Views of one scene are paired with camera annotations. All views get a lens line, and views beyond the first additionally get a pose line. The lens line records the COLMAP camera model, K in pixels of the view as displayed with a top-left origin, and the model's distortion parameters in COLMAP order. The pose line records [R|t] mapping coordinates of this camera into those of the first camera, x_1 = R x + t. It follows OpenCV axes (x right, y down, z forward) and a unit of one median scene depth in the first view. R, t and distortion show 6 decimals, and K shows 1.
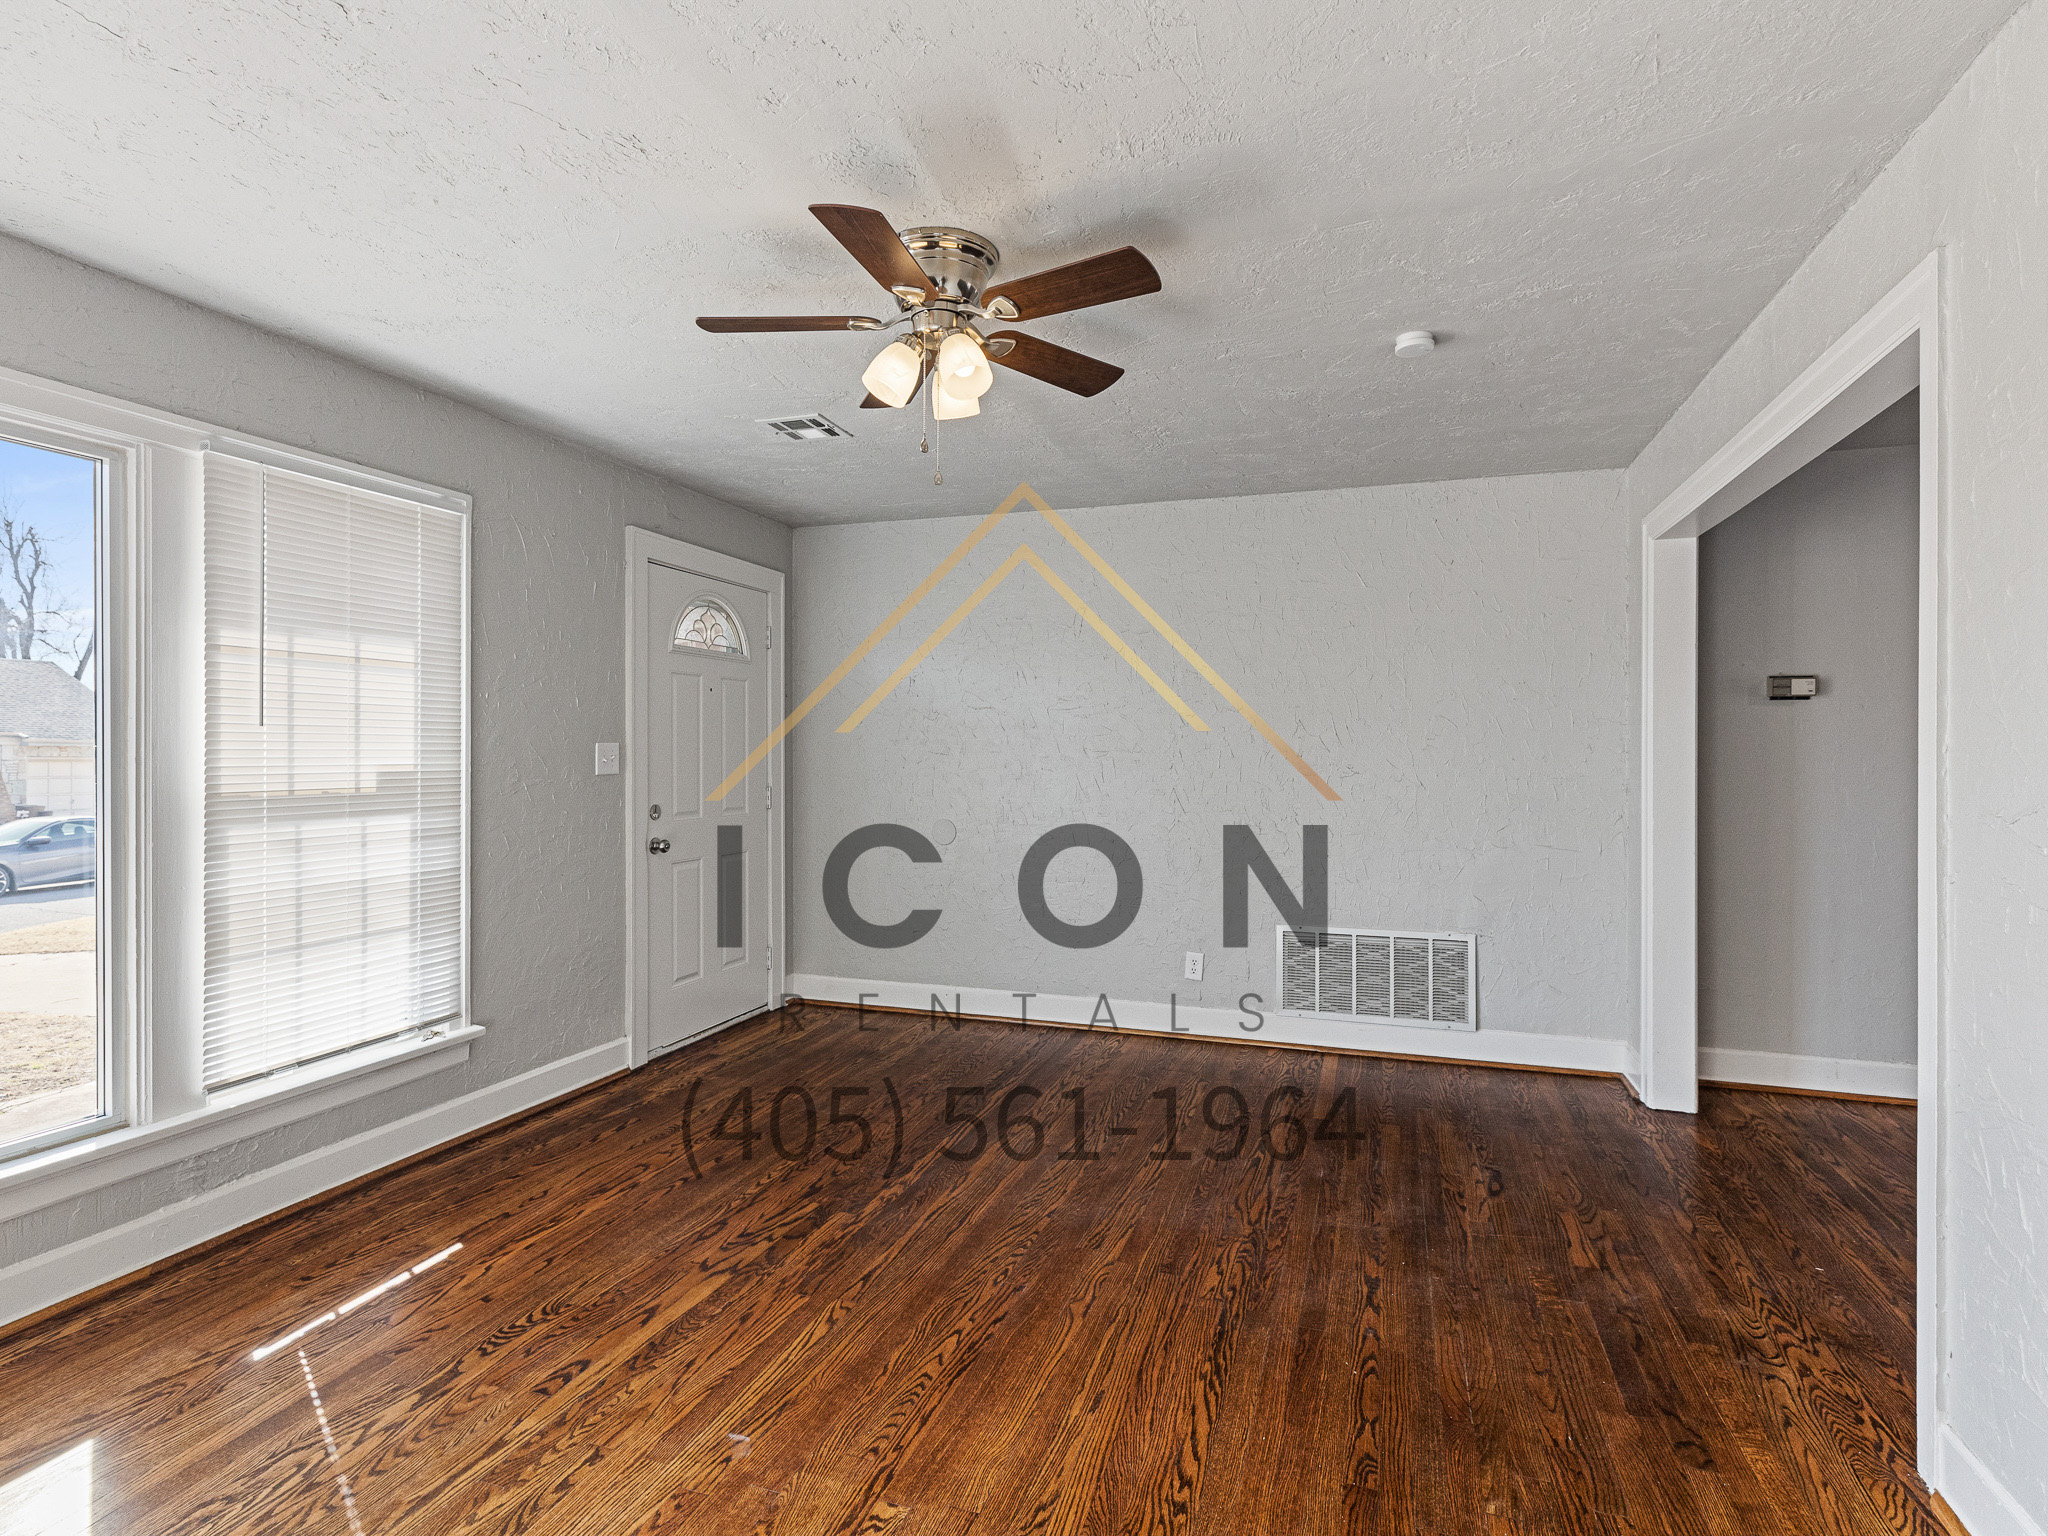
lens RADIAL K [[1062.1, 0, 1017.8], [0, 1062.1, 760.4], [0, 0, 1]] dist [0.000989, -0.000193]
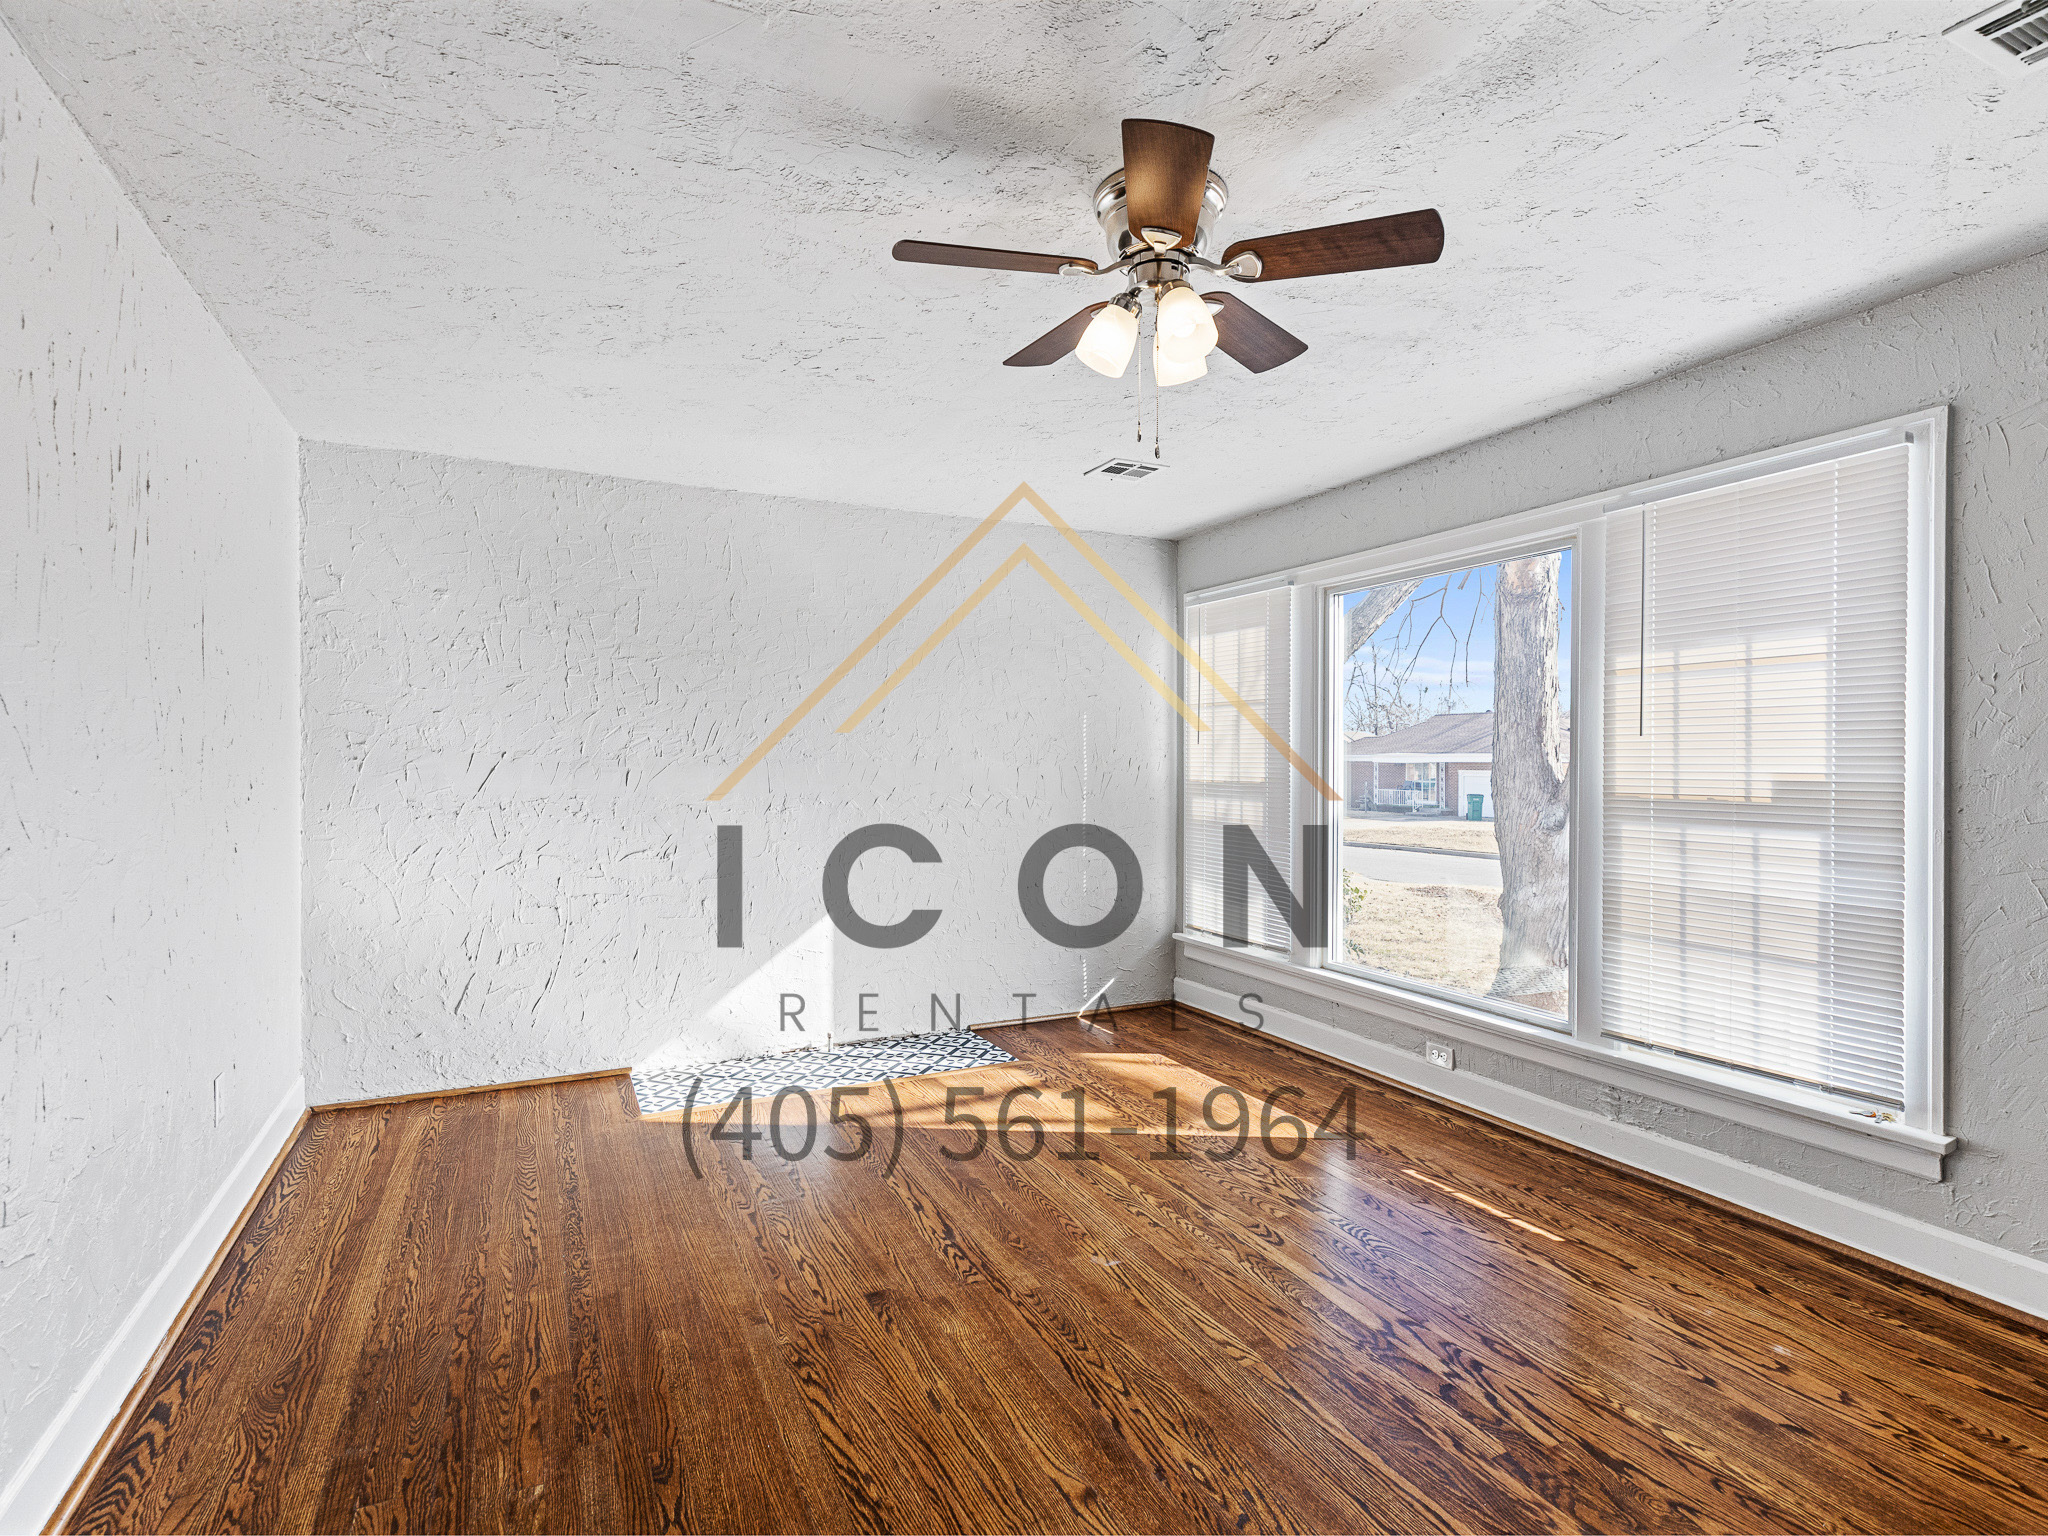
lens RADIAL K [[1044.6, 0, 1041.2], [0, 1044.6, 760.7], [0, 0, 1]] dist [0.002649, -0.000349]
pose [[-0.701458, -0.000943, -0.712710, 0.546791], [-0.007548, 0.999953, 0.006106, -0.007759], [0.712671, 0.009663, -0.701432, 1.356381]]
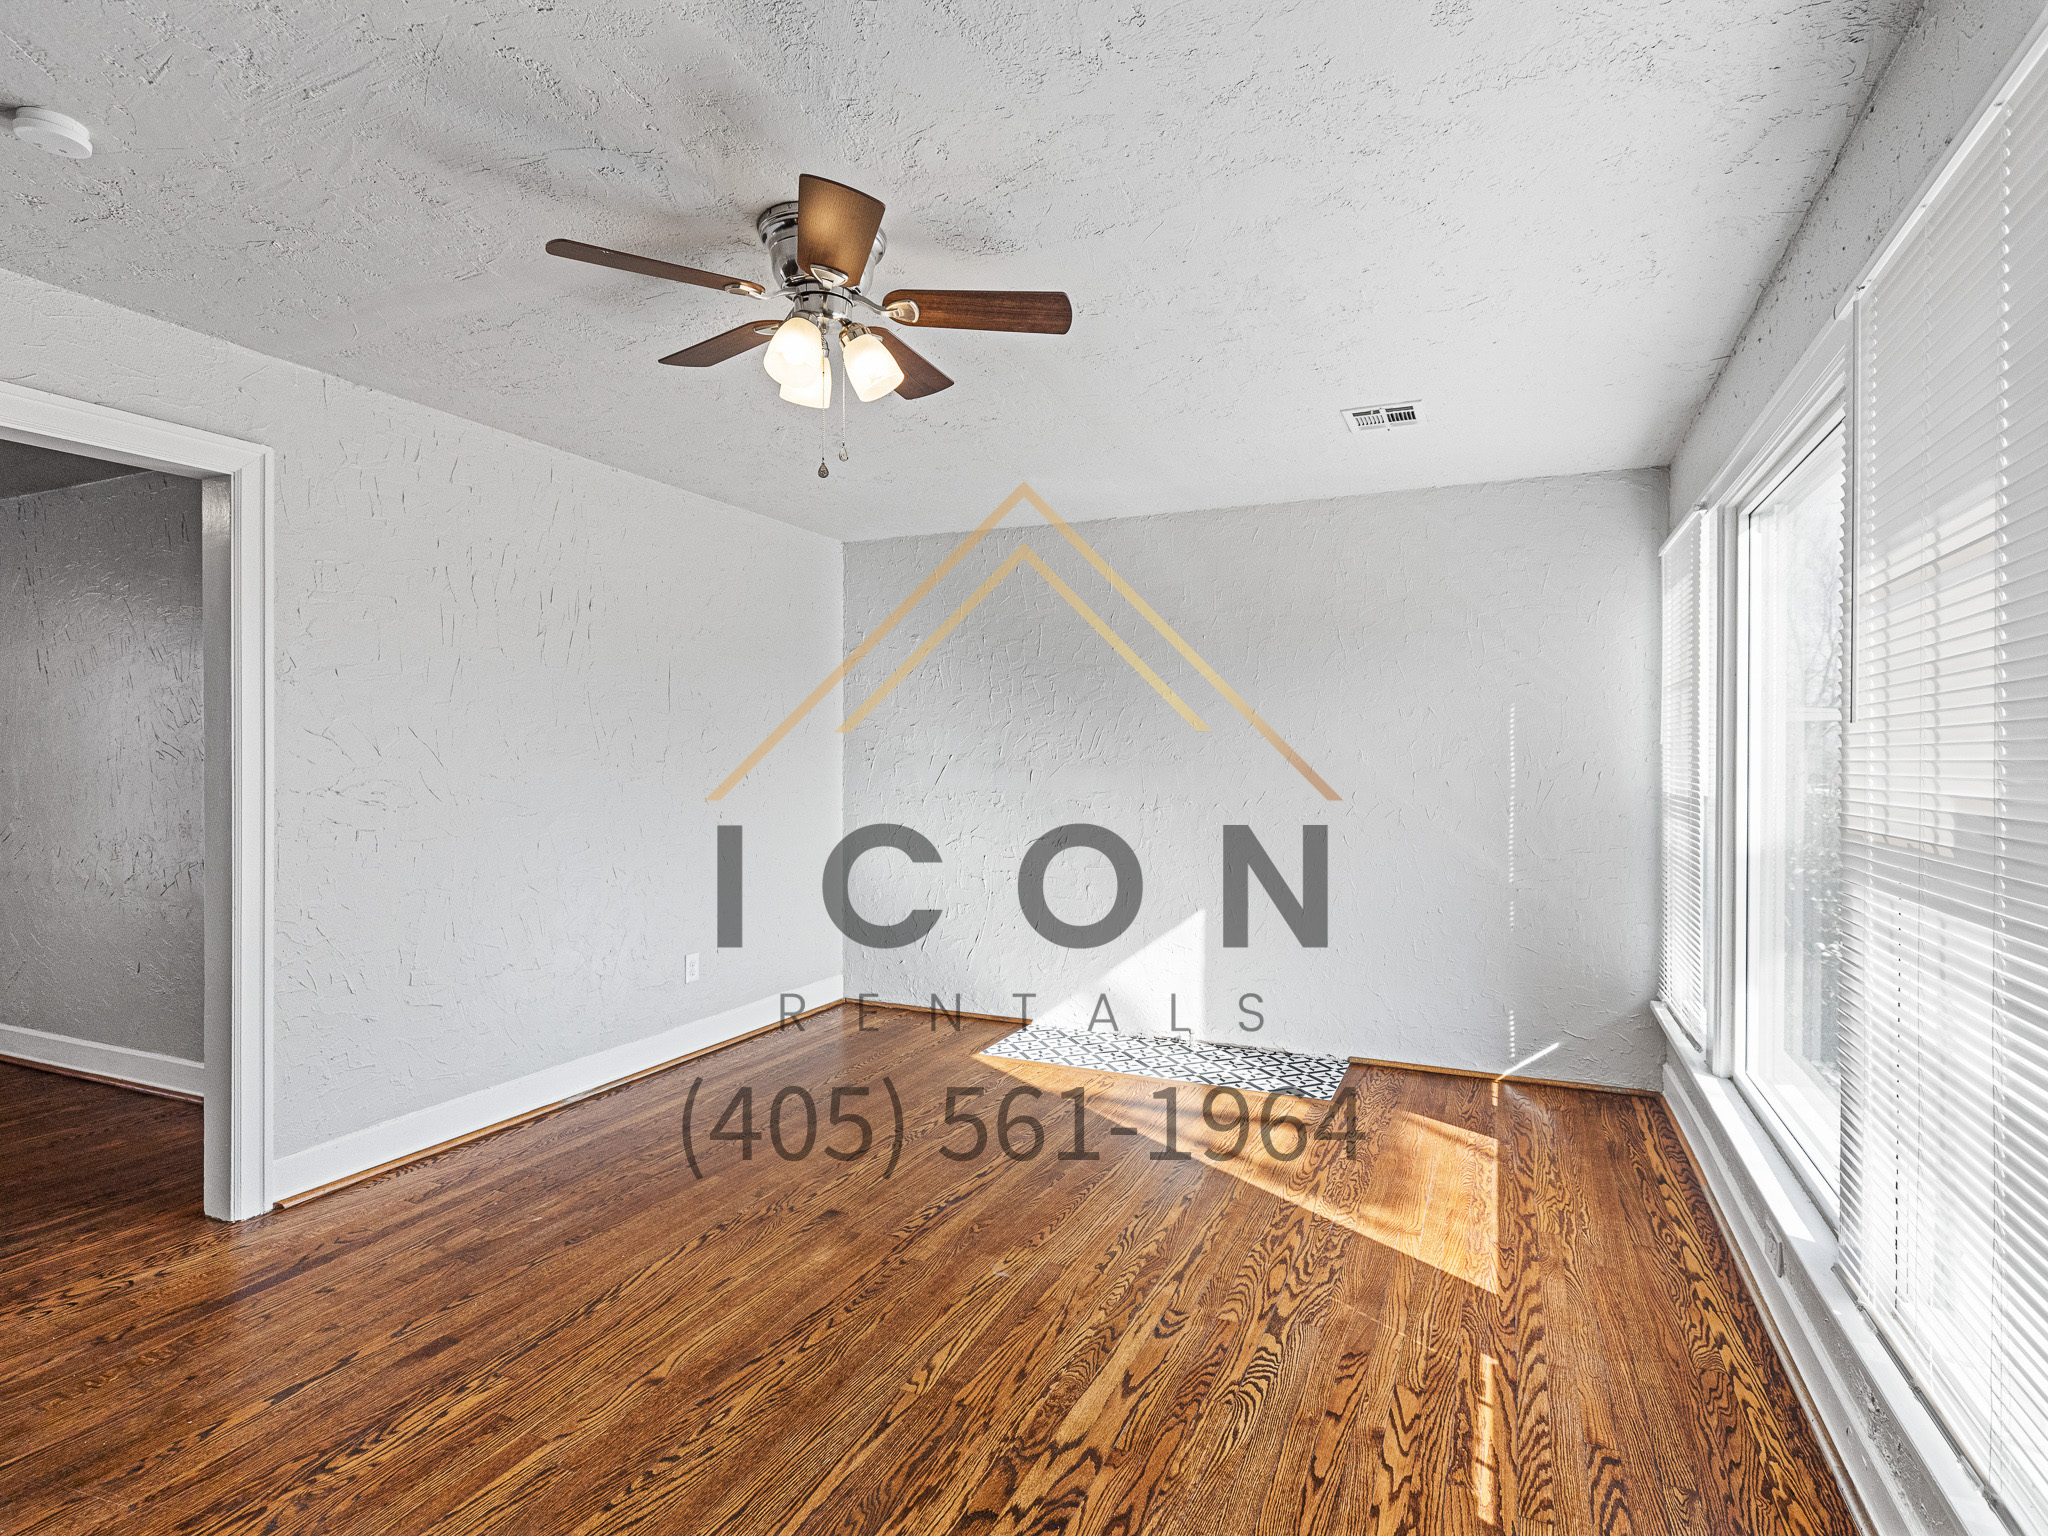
lens RADIAL K [[1044.6, 0, 1041.2], [0, 1044.6, 760.7], [0, 0, 1]] dist [0.002649, -0.000349]
pose [[-0.995854, -0.006341, 0.090748, -0.311074], [-0.005470, 0.999937, 0.009848, -0.014728], [-0.090804, 0.009311, -0.995825, 1.671612]]
